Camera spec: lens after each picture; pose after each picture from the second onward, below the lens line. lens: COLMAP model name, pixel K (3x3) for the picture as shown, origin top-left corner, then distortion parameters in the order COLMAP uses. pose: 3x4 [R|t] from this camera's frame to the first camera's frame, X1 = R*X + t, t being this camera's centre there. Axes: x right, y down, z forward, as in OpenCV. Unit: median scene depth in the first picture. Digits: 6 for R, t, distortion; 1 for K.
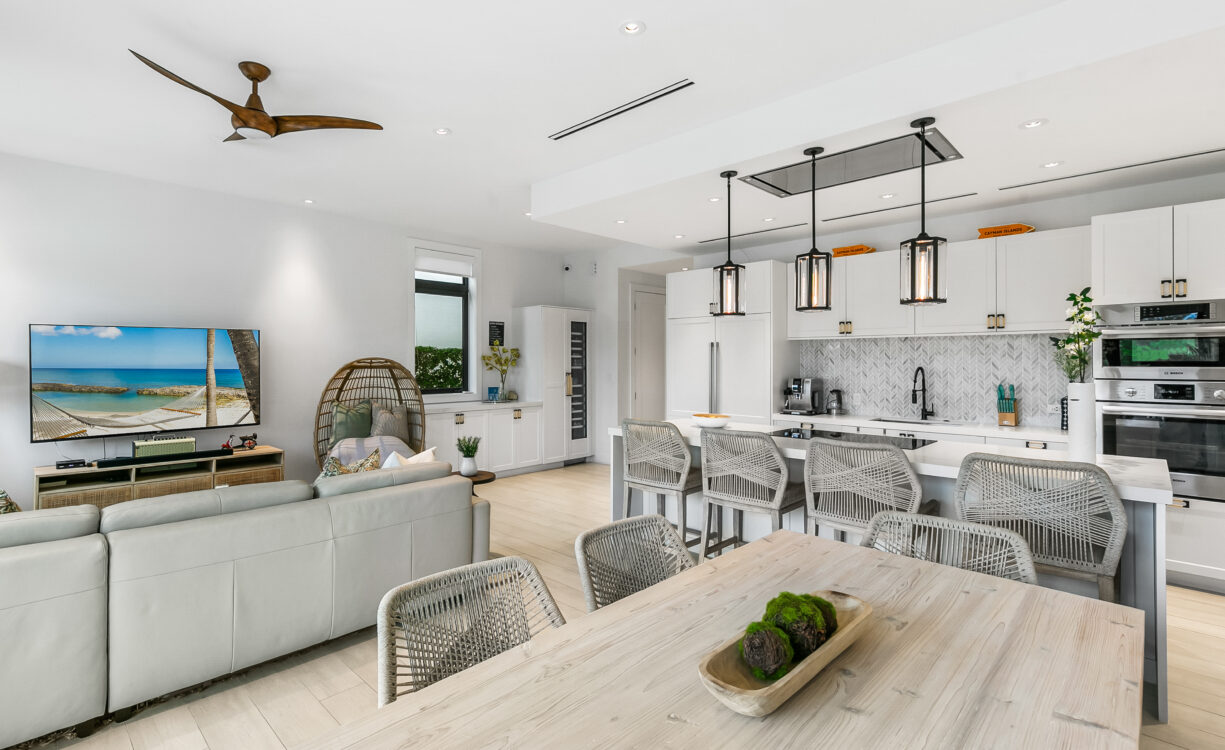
lens RADIAL K [[560.5, 0, 569.4], [0, 560.5, 360.4], [0, 0, 1]] dist [0.002754, 0.000382]
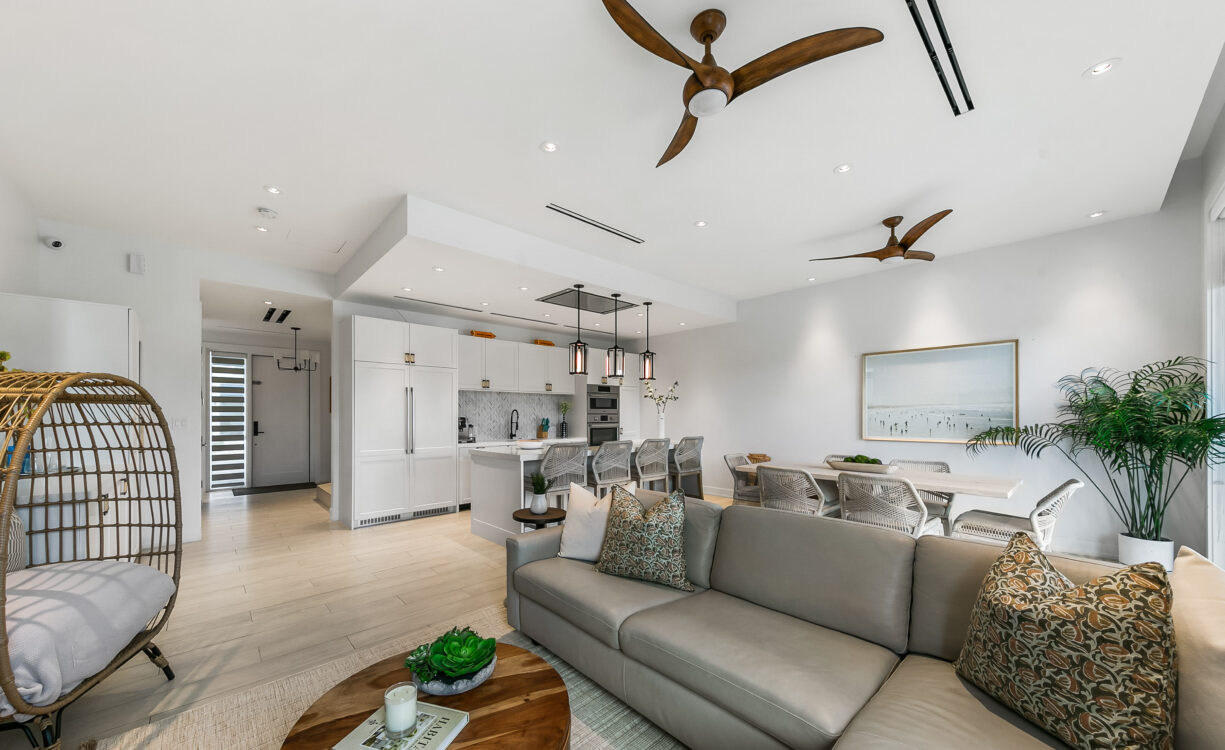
lens RADIAL K [[430.1, 0, 587.2], [0, 430.1, 415.8], [0, 0, 1]] dist [0.001452, 0.000054]
pose [[0.058501, -0.002711, 0.998284, -0.713885], [-0.001367, 0.999995, 0.002796, 0.027058], [-0.998286, -0.001528, 0.058497, 0.682219]]
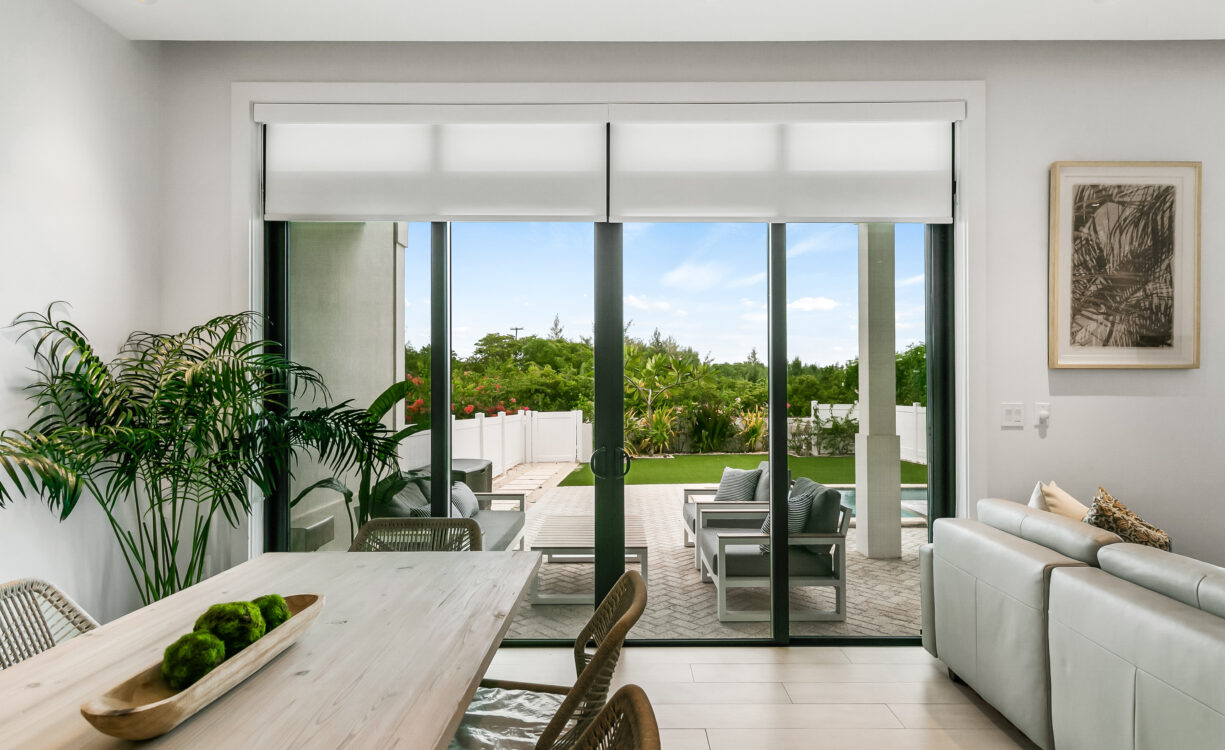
lens RADIAL K [[633.9, 0, 625.1], [0, 633.9, 388.2], [0, 0, 1]] dist [0.003519, 0.000393]
pose [[-0.700458, -0.001509, -0.713692, 0.160952], [0.003892, 0.999975, -0.005934, 0.017001], [0.713683, -0.006934, -0.700434, 0.517787]]
